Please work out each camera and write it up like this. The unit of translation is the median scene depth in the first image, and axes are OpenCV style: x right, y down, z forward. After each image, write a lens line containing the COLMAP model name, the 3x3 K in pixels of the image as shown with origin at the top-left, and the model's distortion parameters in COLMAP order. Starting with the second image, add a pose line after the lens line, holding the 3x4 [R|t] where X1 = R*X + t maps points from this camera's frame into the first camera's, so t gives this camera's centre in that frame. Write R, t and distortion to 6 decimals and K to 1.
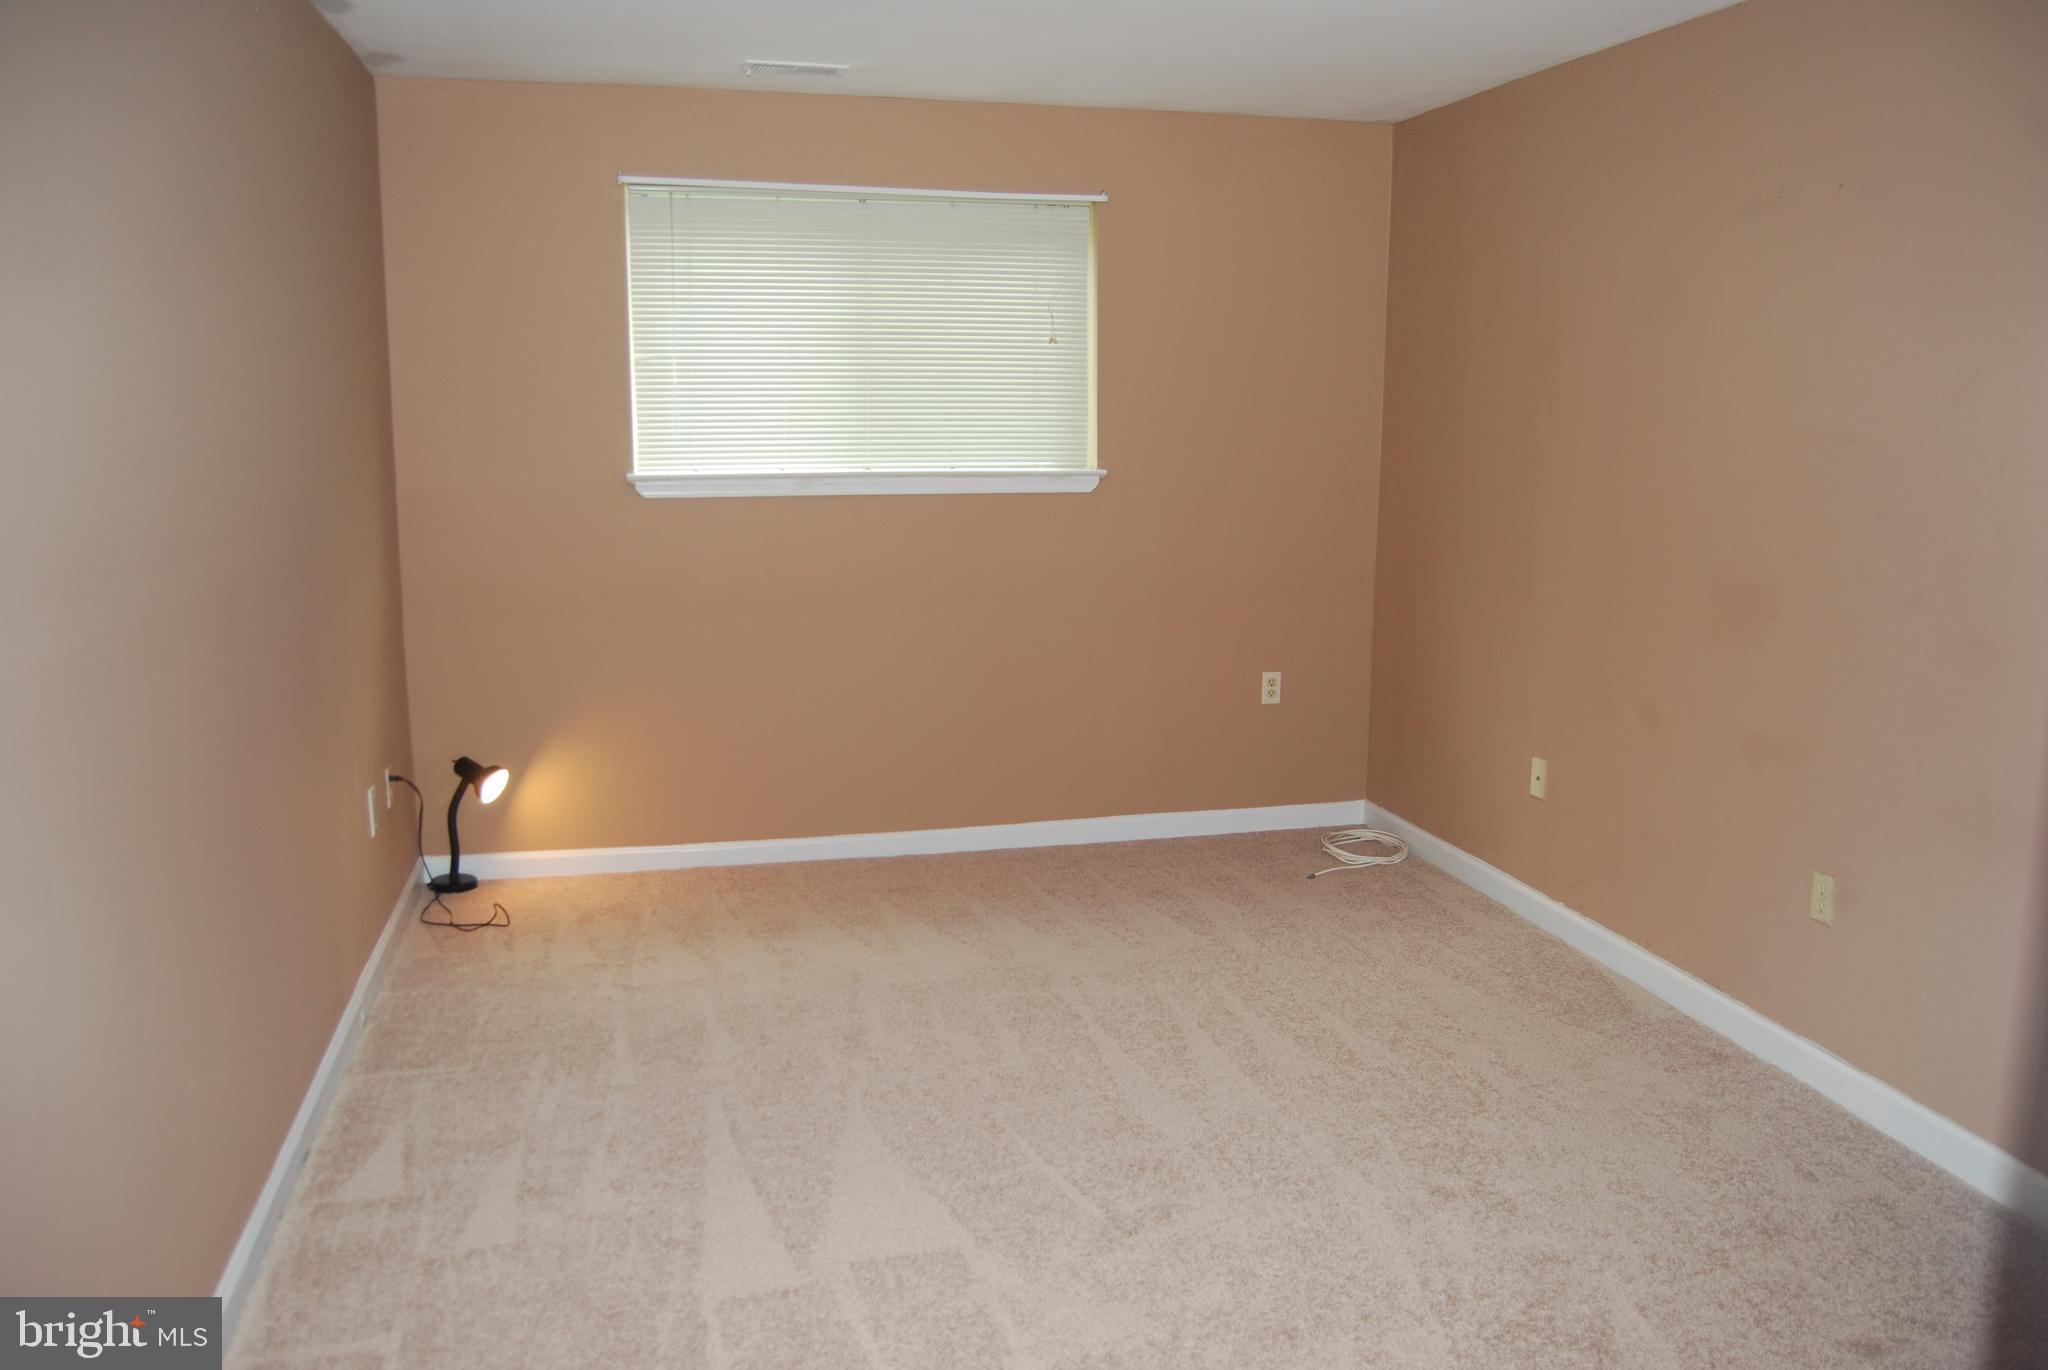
lens RADIAL K [[1611.3, 0, 1025.5], [0, 1611.3, 695.2], [0, 0, 1]] dist [-0.097199, 0.040204]
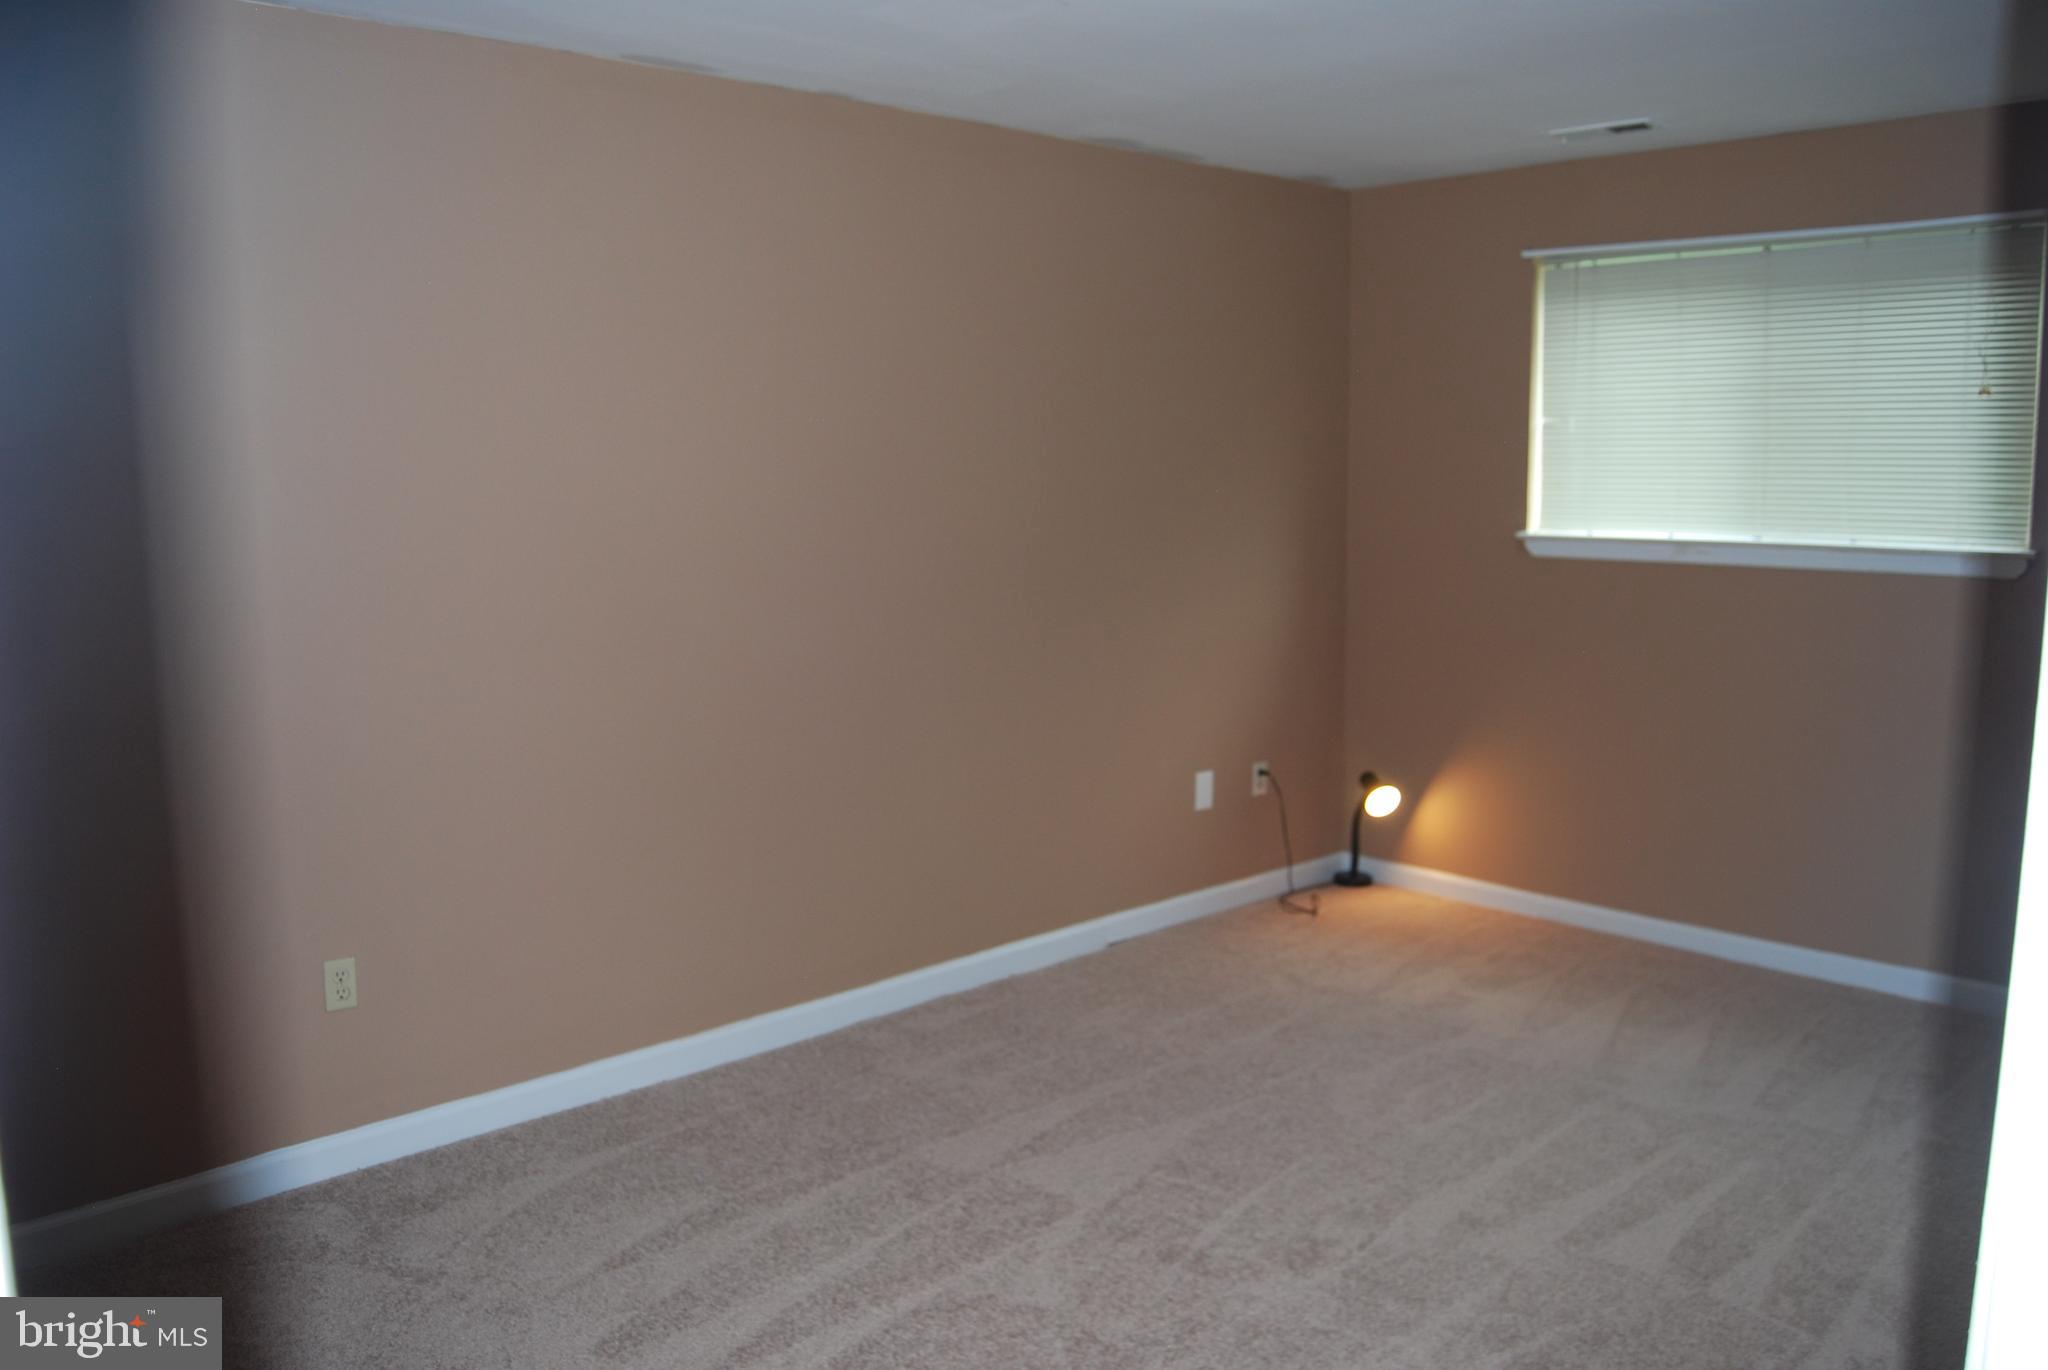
lens RADIAL K [[1611.3, 0, 1045.9], [0, 1611.3, 693.1], [0, 0, 1]] dist [-0.097199, 0.040204]
pose [[0.483007, 0.117829, -0.867652, 0.568855], [-0.150166, 0.987371, 0.050492, -0.043429], [0.862644, 0.105904, 0.494601, 0.241558]]
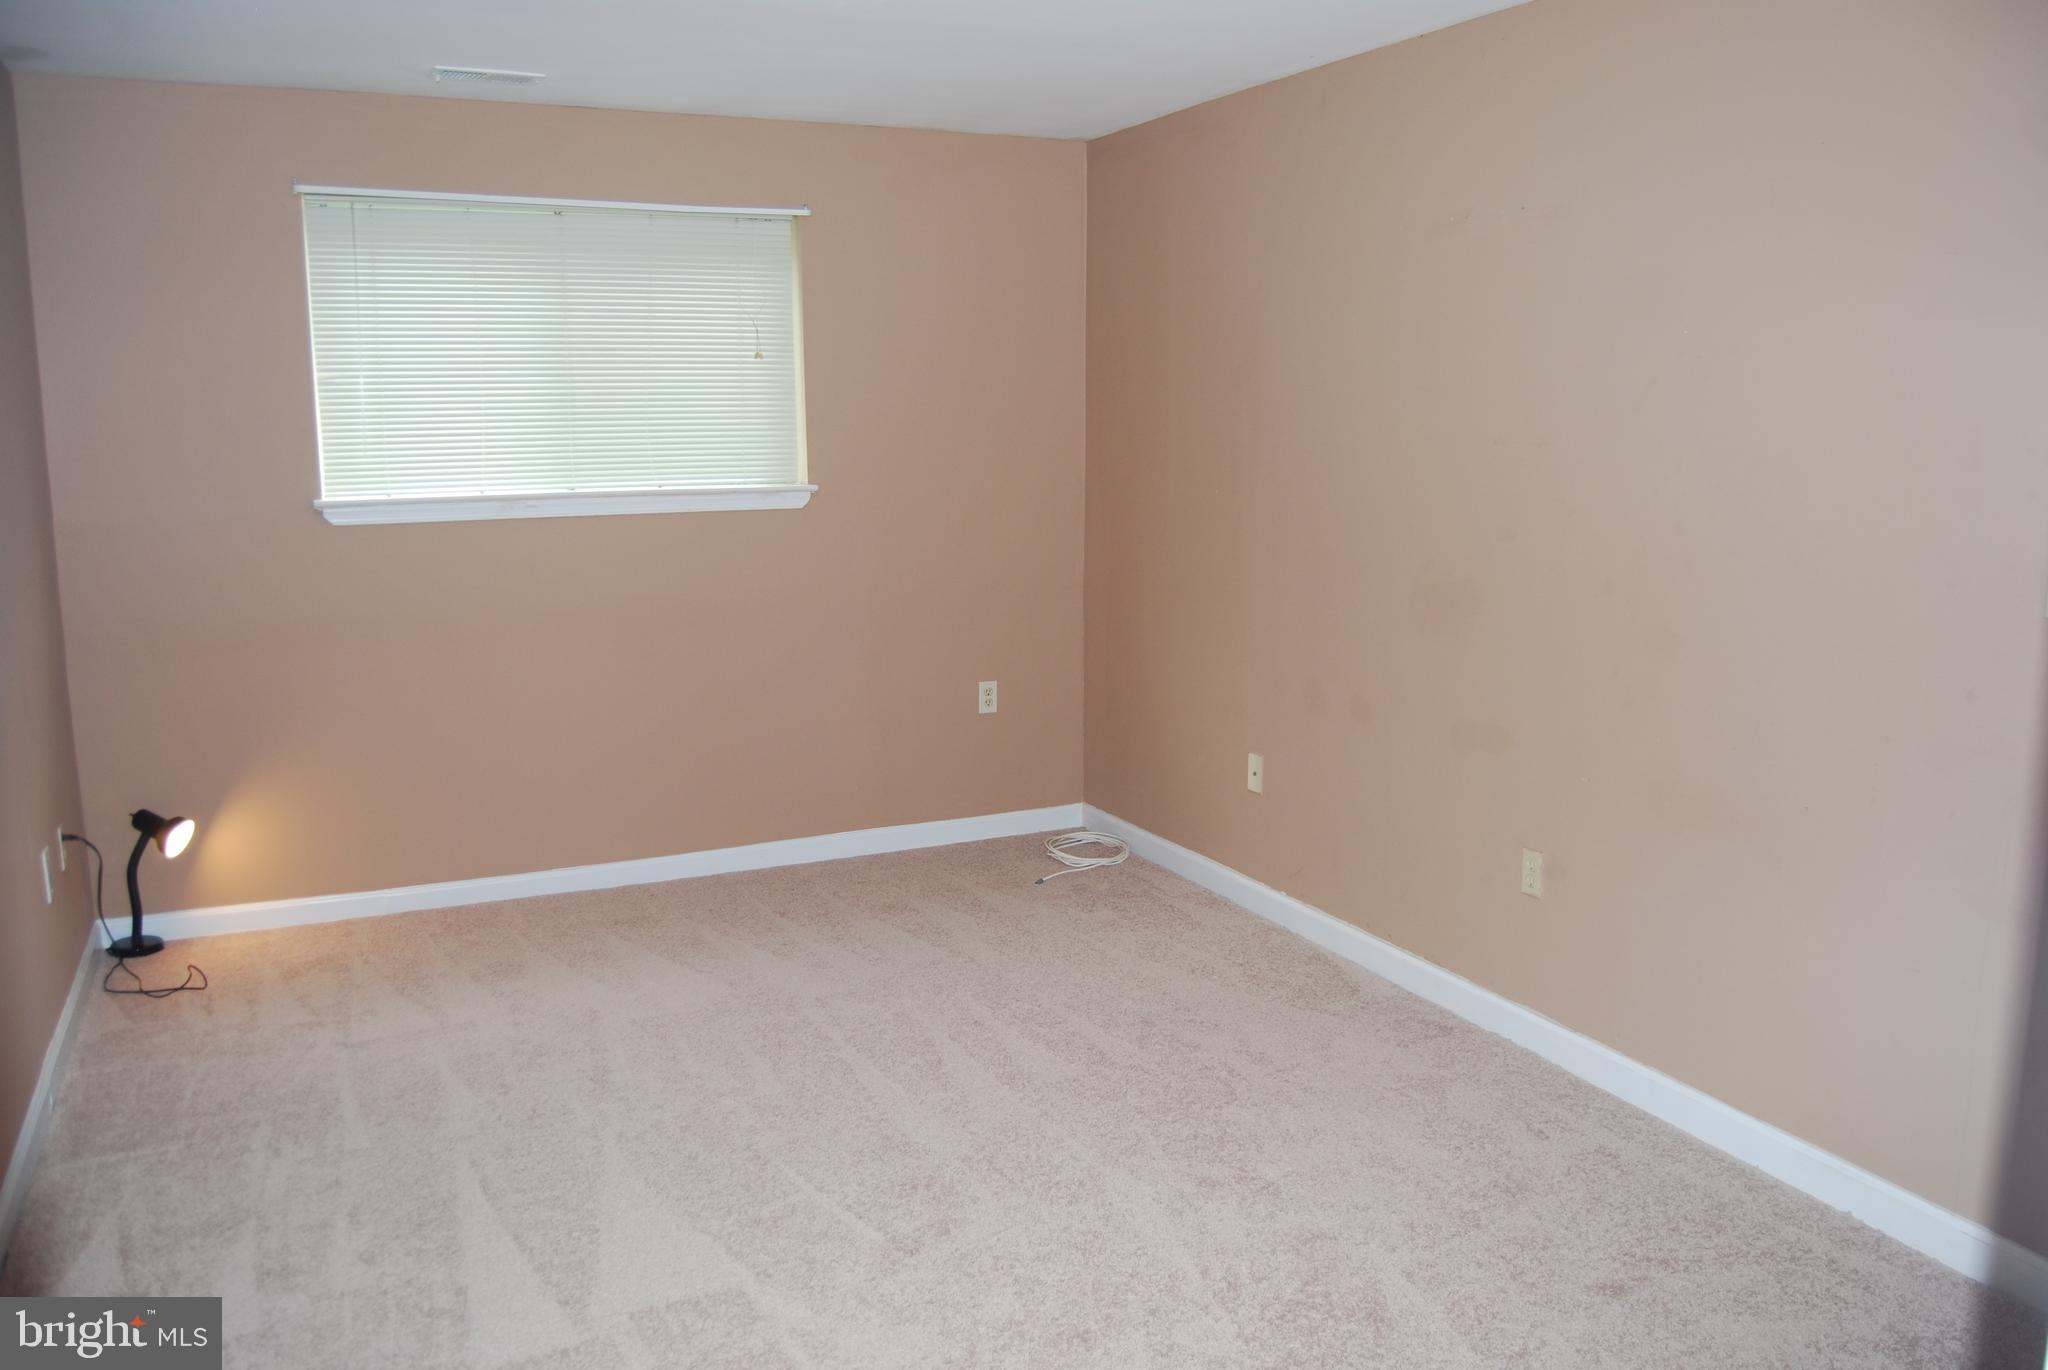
lens RADIAL K [[1611.3, 0, 1025.2], [0, 1611.3, 692.6], [0, 0, 1]] dist [-0.097199, 0.040204]
pose [[0.979191, -0.042520, 0.198439, -0.030269], [0.043996, 0.999027, -0.003031, -0.003997], [-0.198117, 0.011698, 0.980109, 0.003946]]
